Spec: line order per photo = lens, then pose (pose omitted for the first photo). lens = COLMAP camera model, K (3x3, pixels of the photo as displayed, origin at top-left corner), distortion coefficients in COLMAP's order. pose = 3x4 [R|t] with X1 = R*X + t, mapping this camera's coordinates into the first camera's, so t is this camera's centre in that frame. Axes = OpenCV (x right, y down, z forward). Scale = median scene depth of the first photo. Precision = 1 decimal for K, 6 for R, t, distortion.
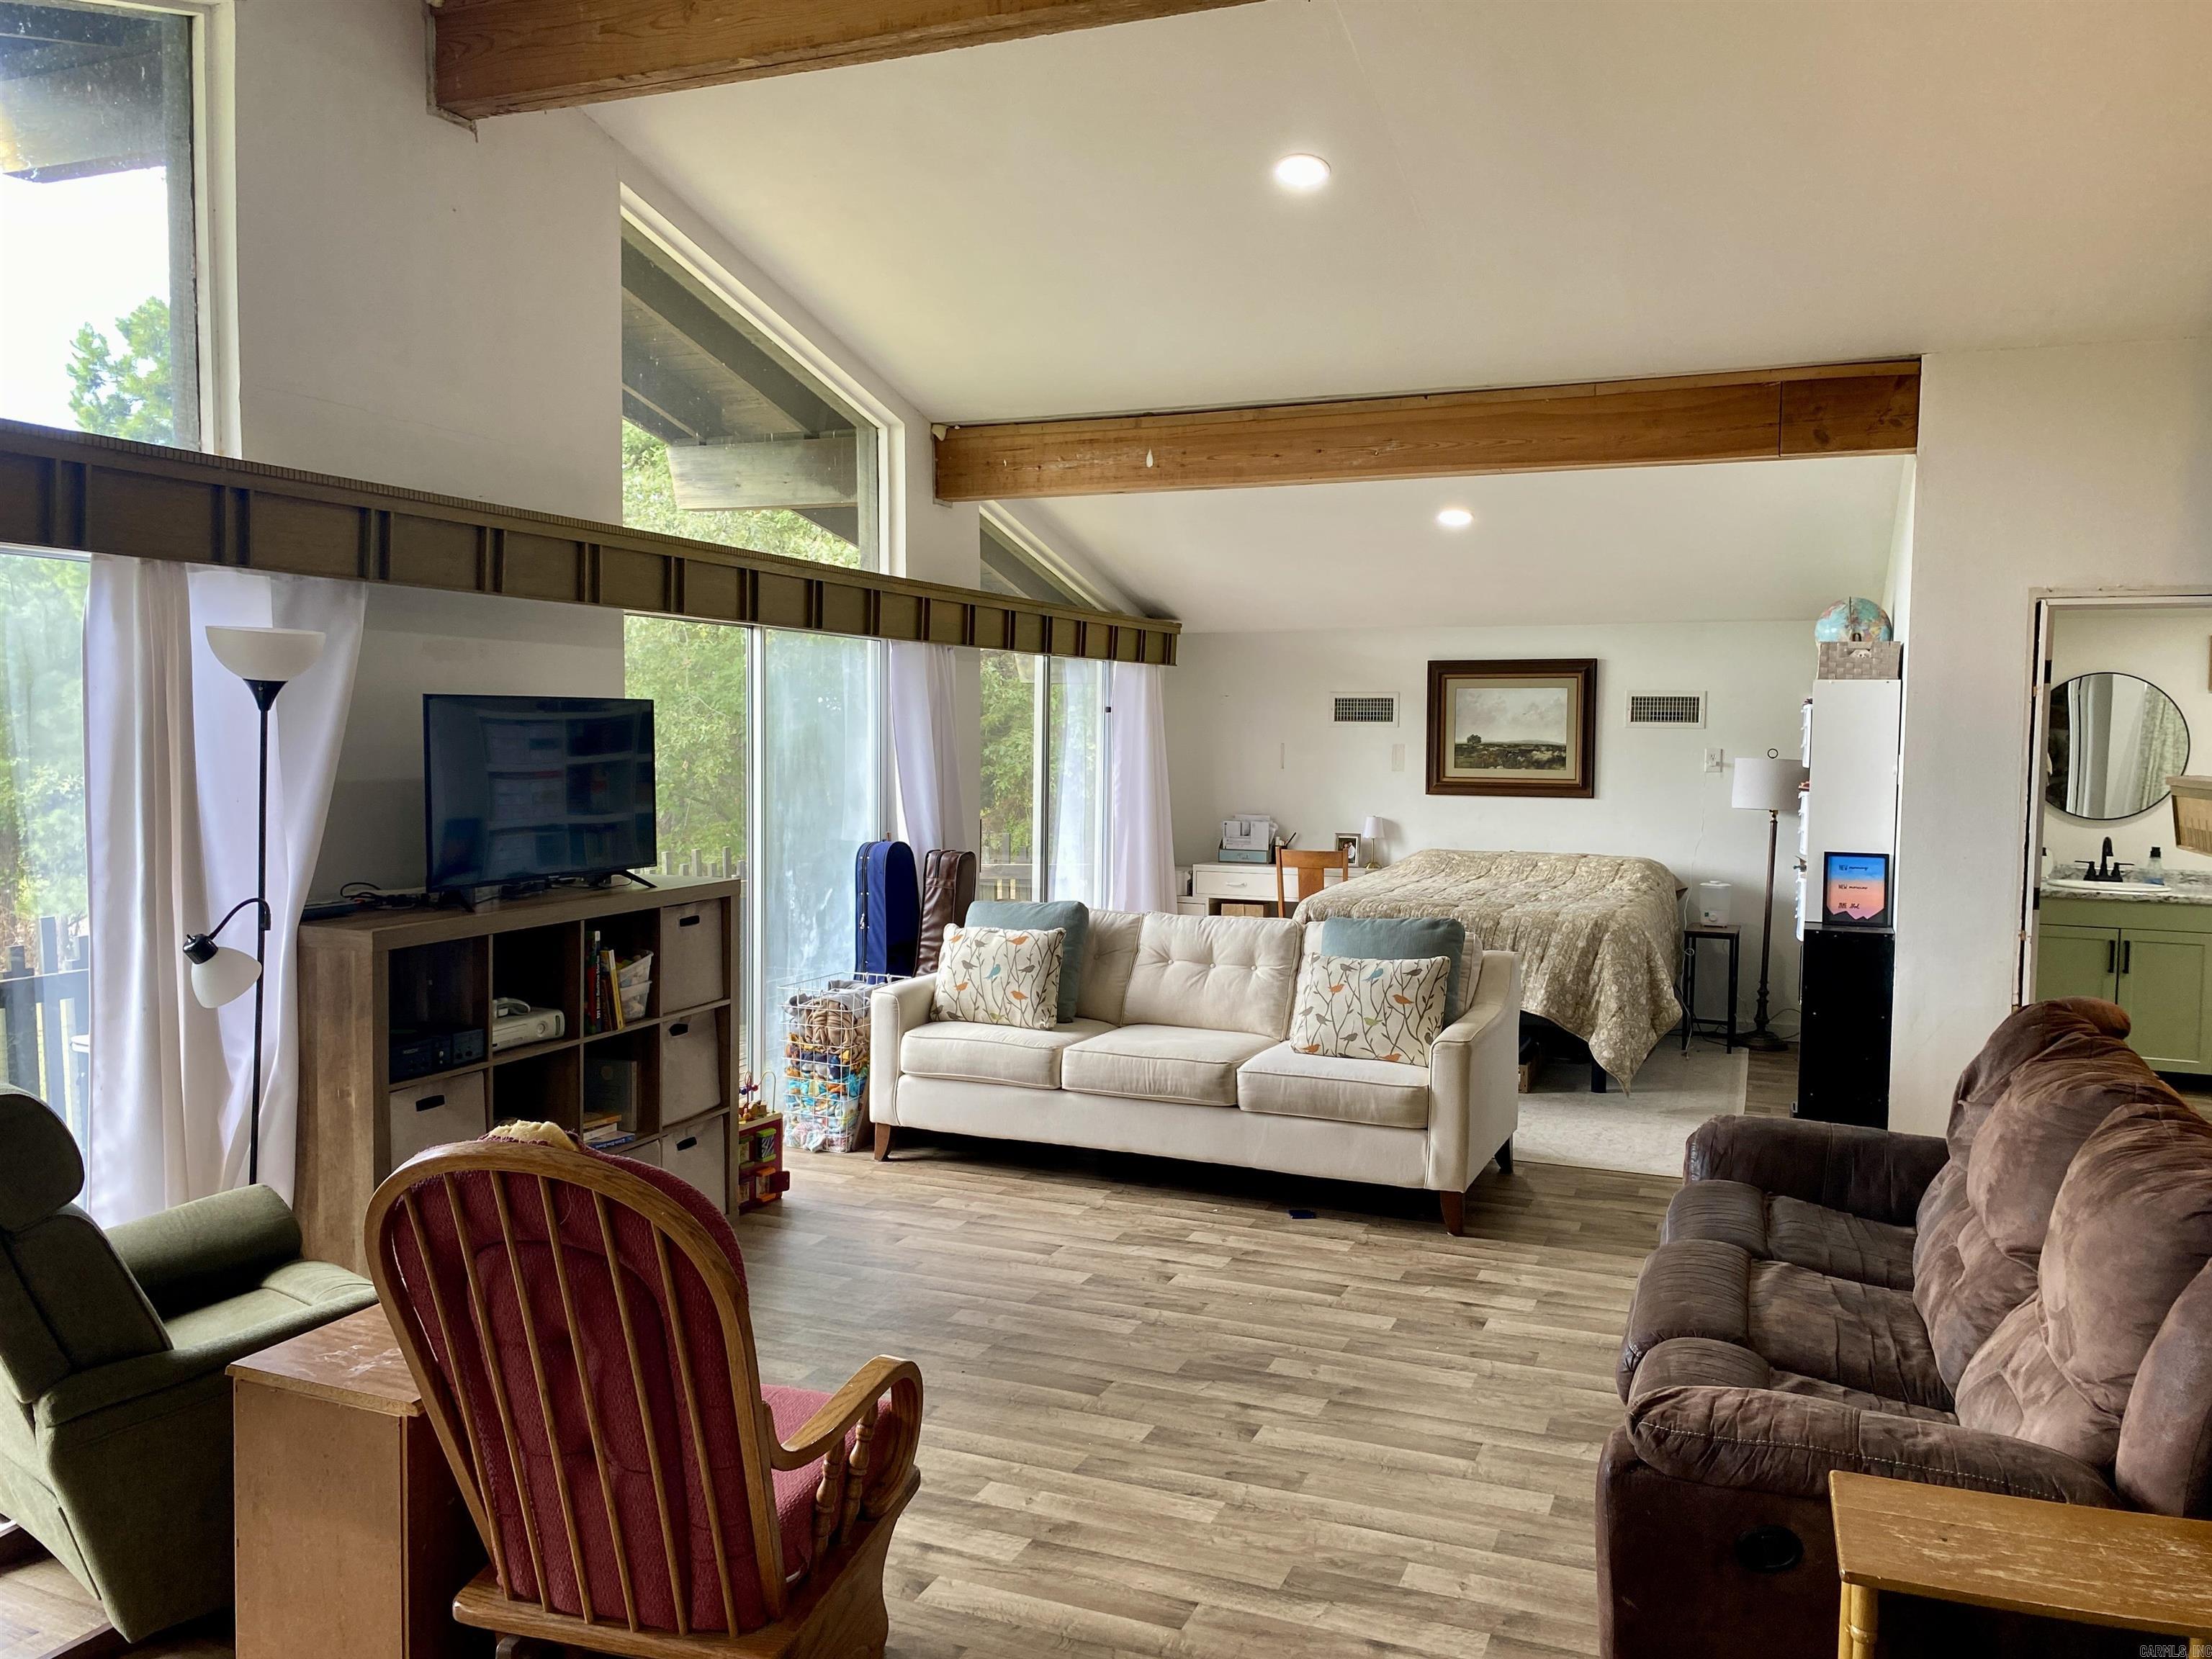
lens RADIAL K [[1662.9, 0, 1096.5], [0, 1662.9, 817.9], [0, 0, 1]] dist [0.031947, -0.050862]
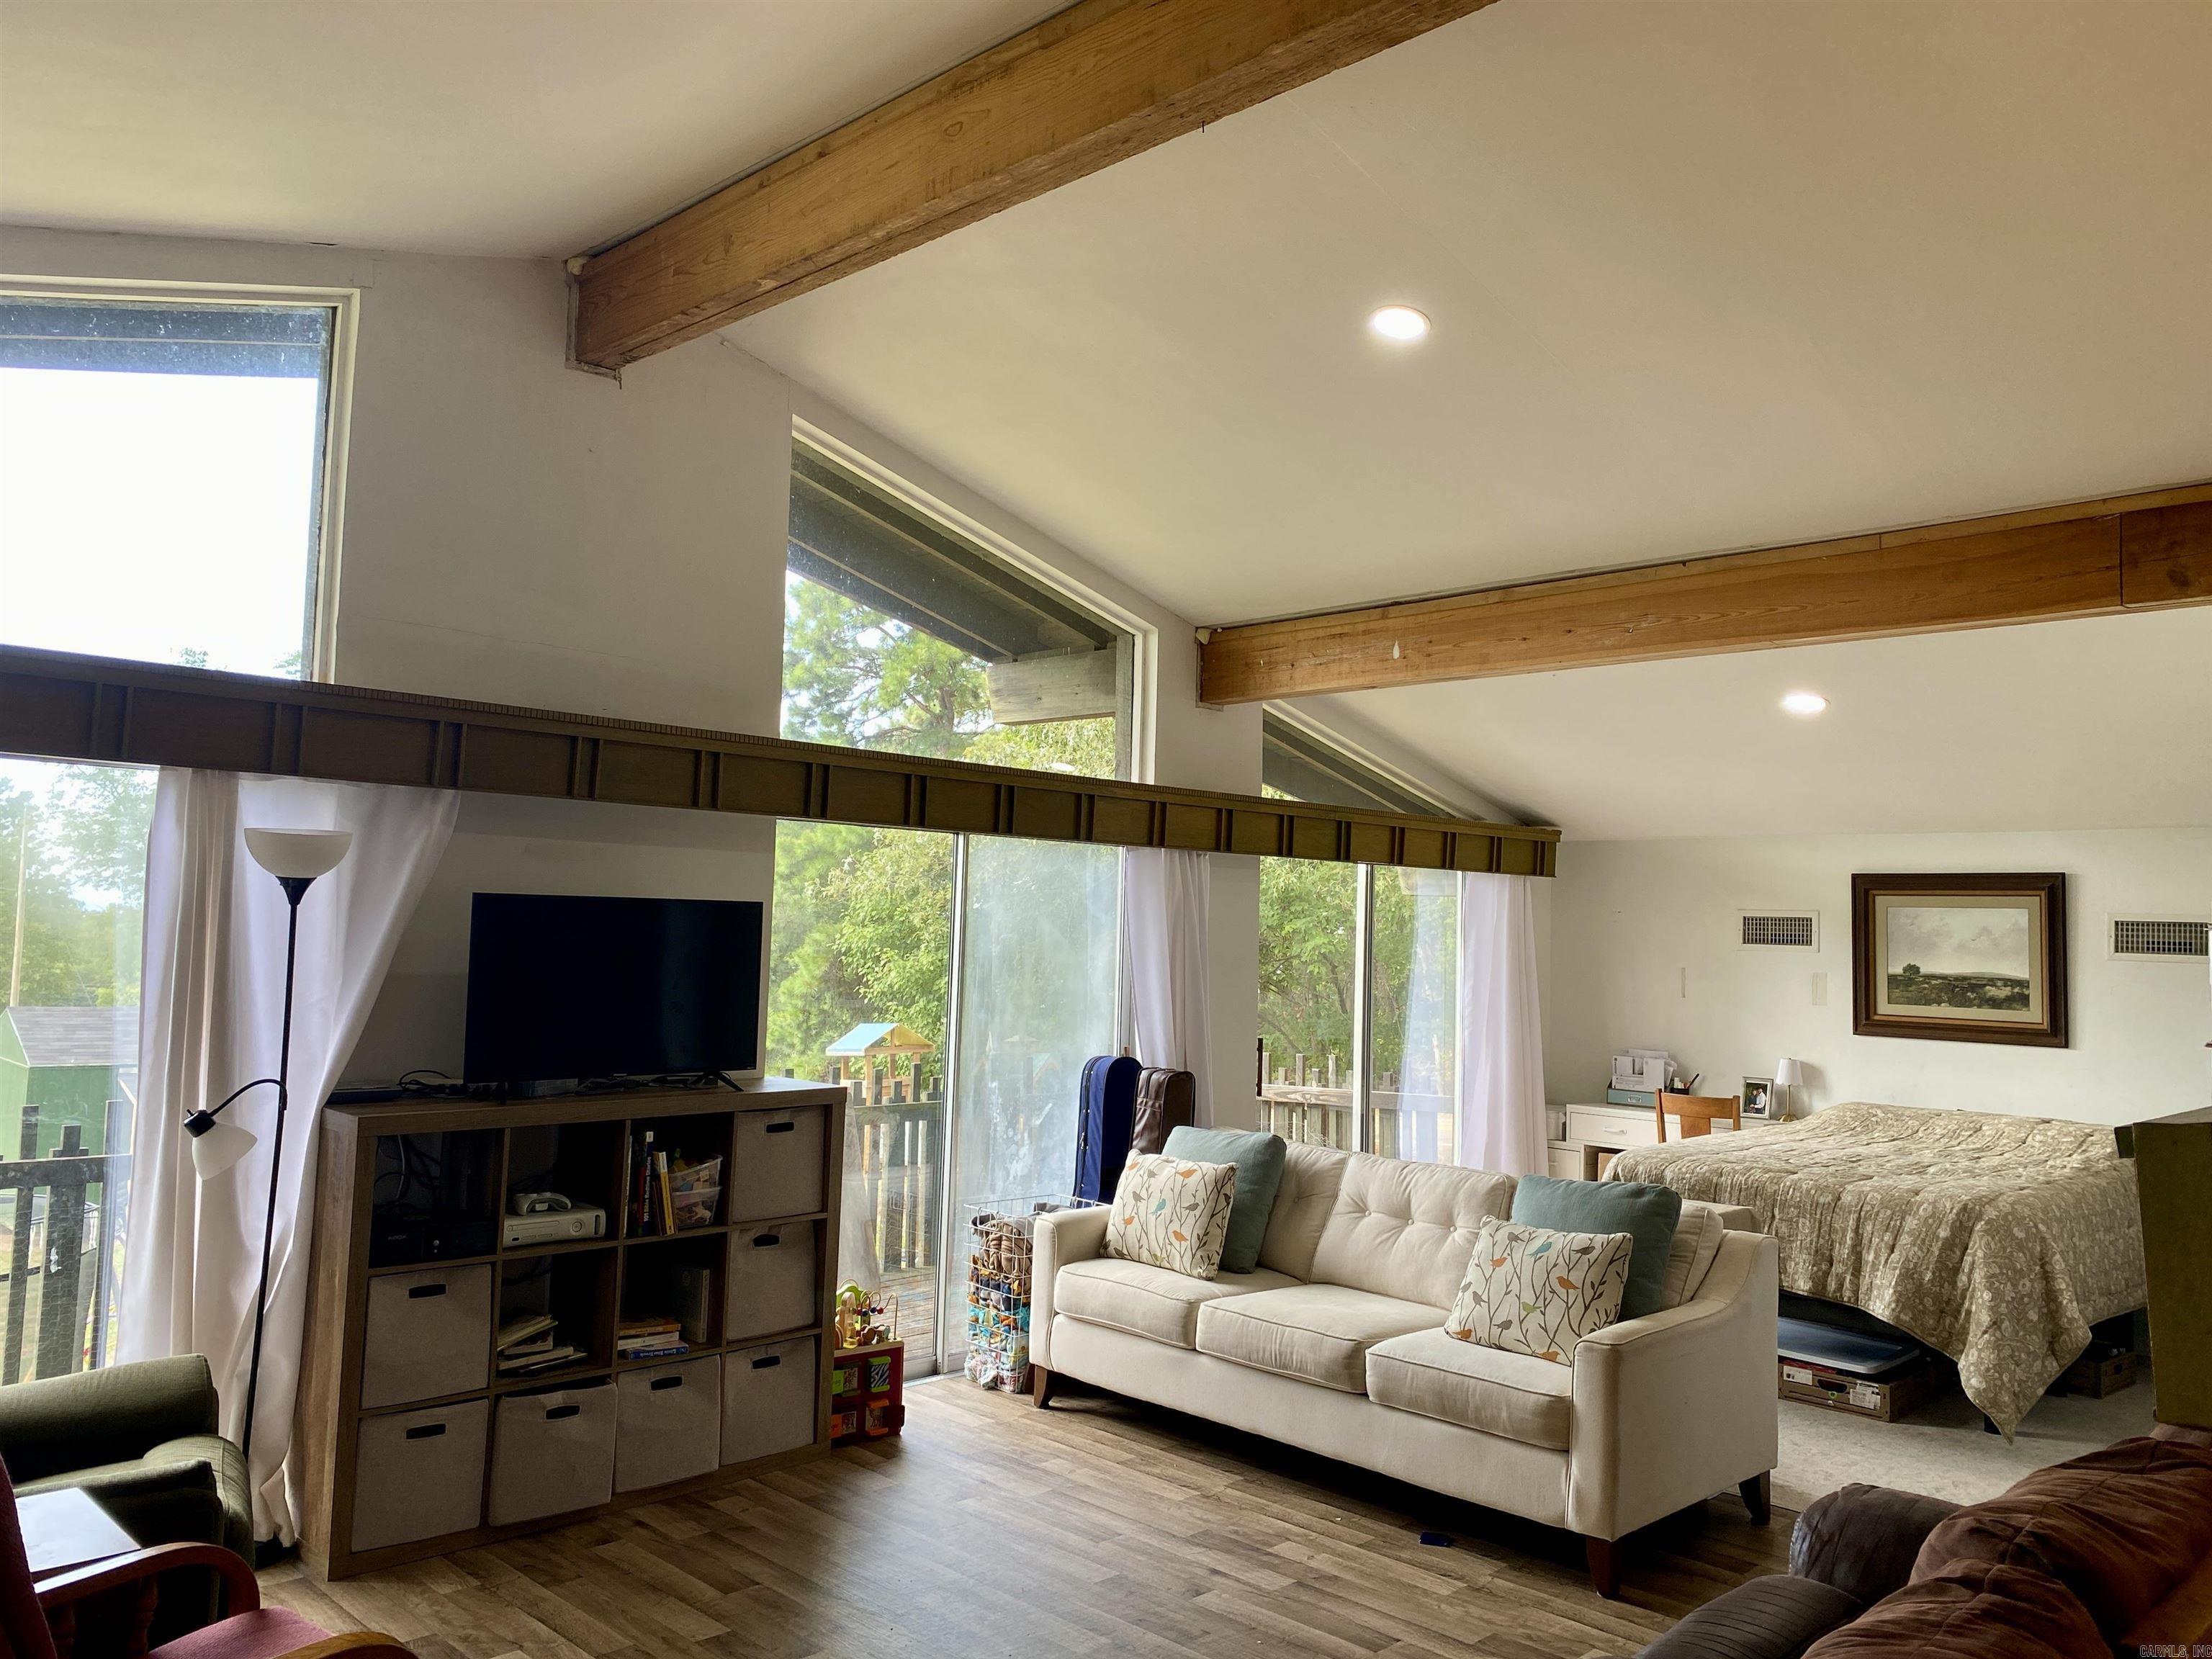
lens RADIAL K [[1662.9, 0, 1096.1], [0, 1662.9, 814.6], [0, 0, 1]] dist [0.031947, -0.050862]
pose [[0.925159, -0.008809, -0.379477, 0.259330], [-0.041426, 0.991416, -0.124010, -0.006212], [0.377312, 0.130450, 0.916853, 0.125068]]
